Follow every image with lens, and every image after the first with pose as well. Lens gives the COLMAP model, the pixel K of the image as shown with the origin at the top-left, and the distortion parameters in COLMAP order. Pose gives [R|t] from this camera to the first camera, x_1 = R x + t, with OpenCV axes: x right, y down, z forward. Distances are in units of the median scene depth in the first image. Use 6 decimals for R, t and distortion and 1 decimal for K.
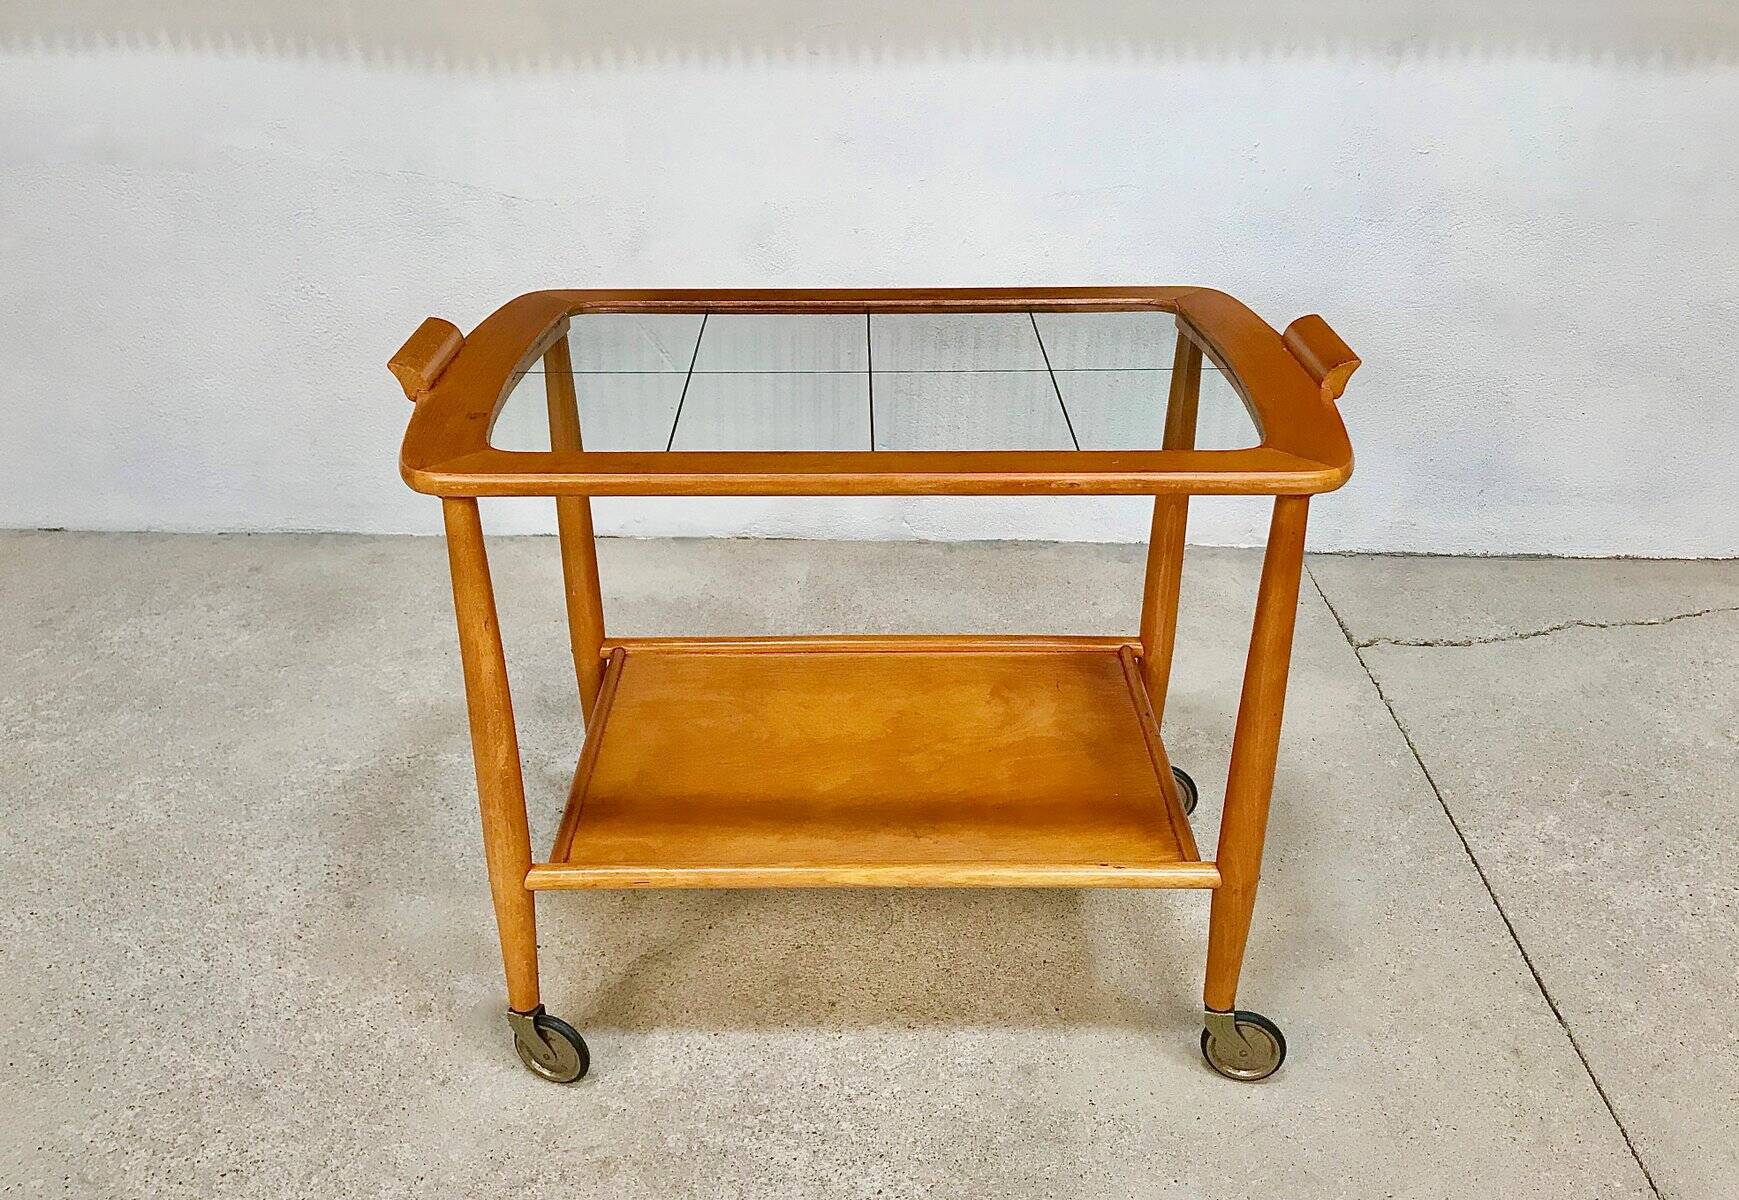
lens RADIAL K [[1523.1, 0, 885.8], [0, 1523.1, 551.4], [0, 0, 1]] dist [0.018697, -0.029372]
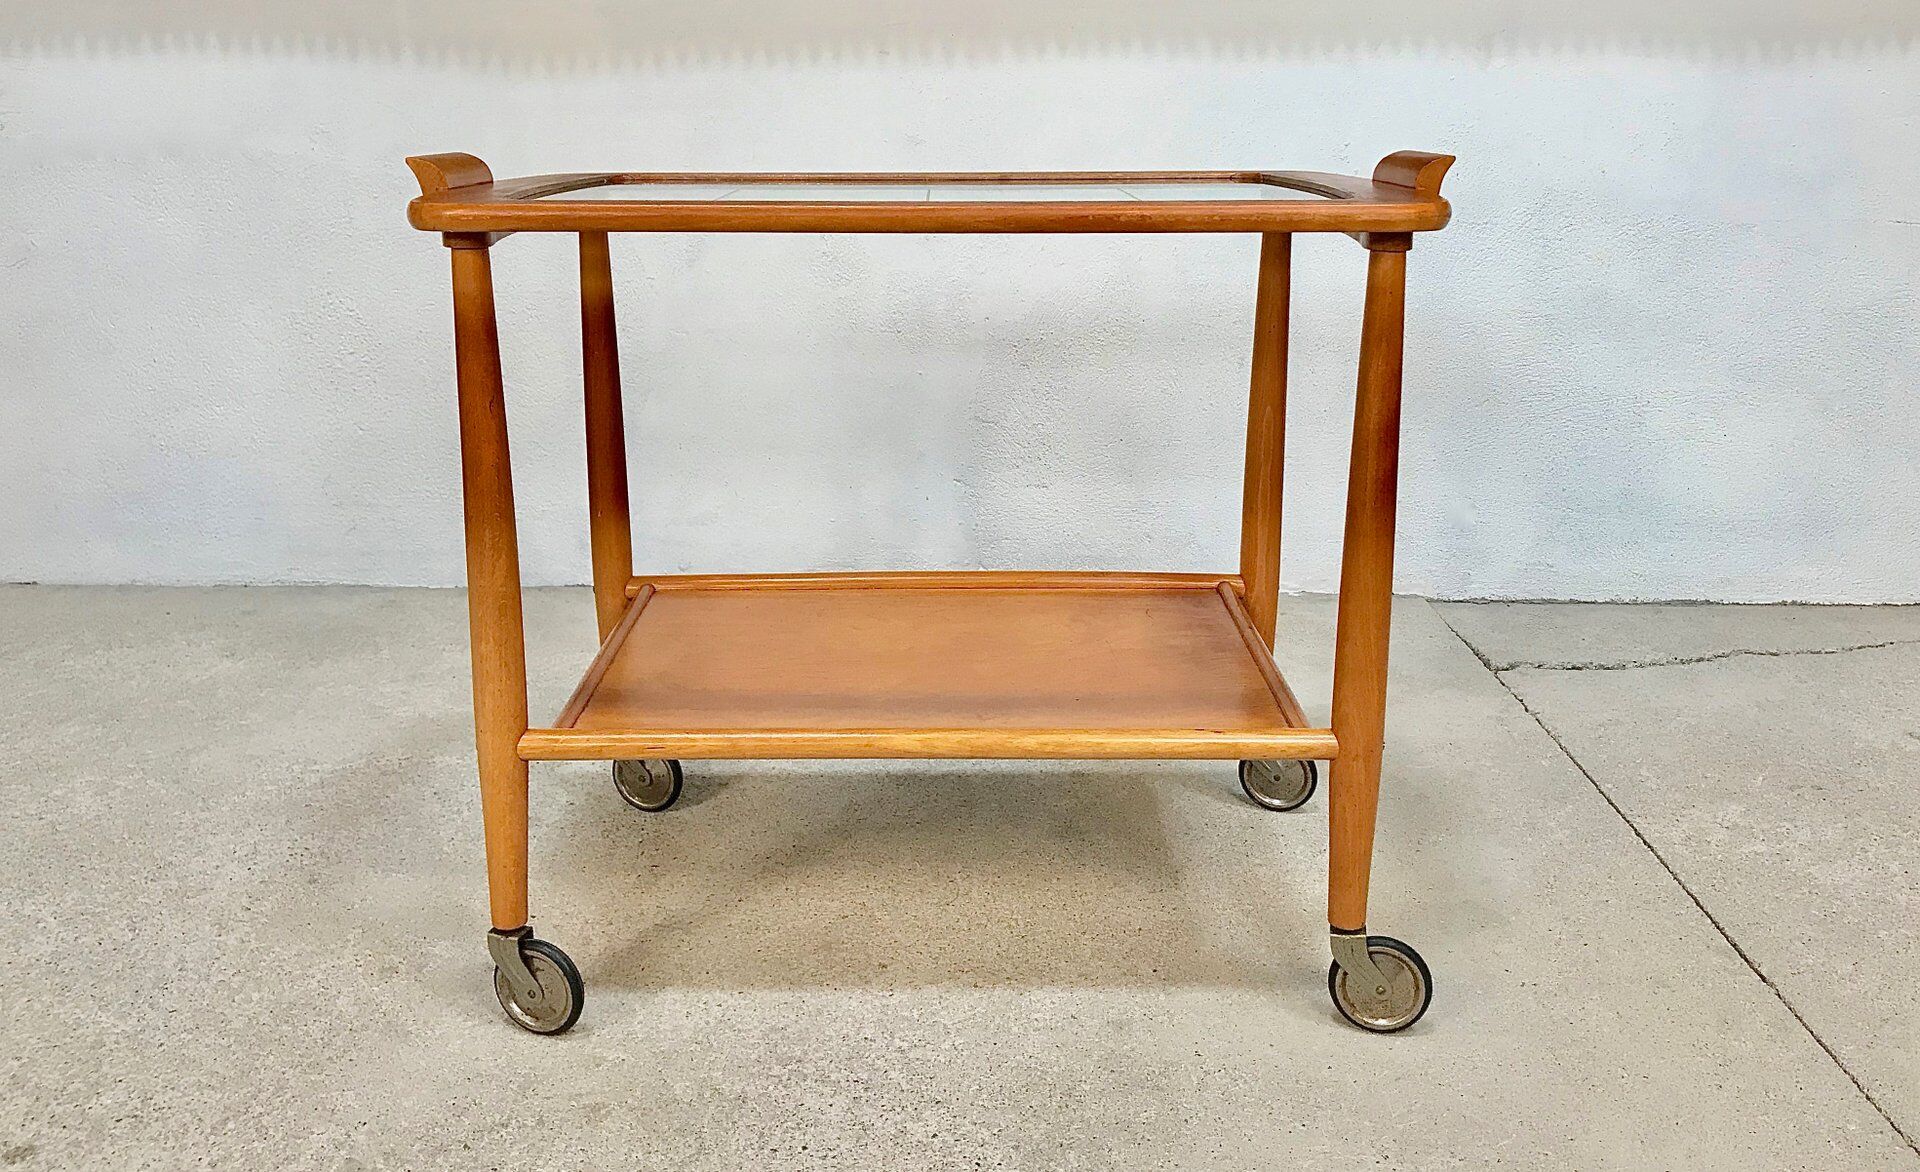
lens RADIAL K [[1684.2, 0, 982.2], [0, 1684.2, 458.2], [0, 0, 1]] dist [0.025681, -0.046907]
pose [[0.999998, -0.001716, 0.001413, 0.015754], [0.002024, 0.965788, -0.259325, 0.236736], [-0.000920, 0.259327, 0.965789, 0.039733]]
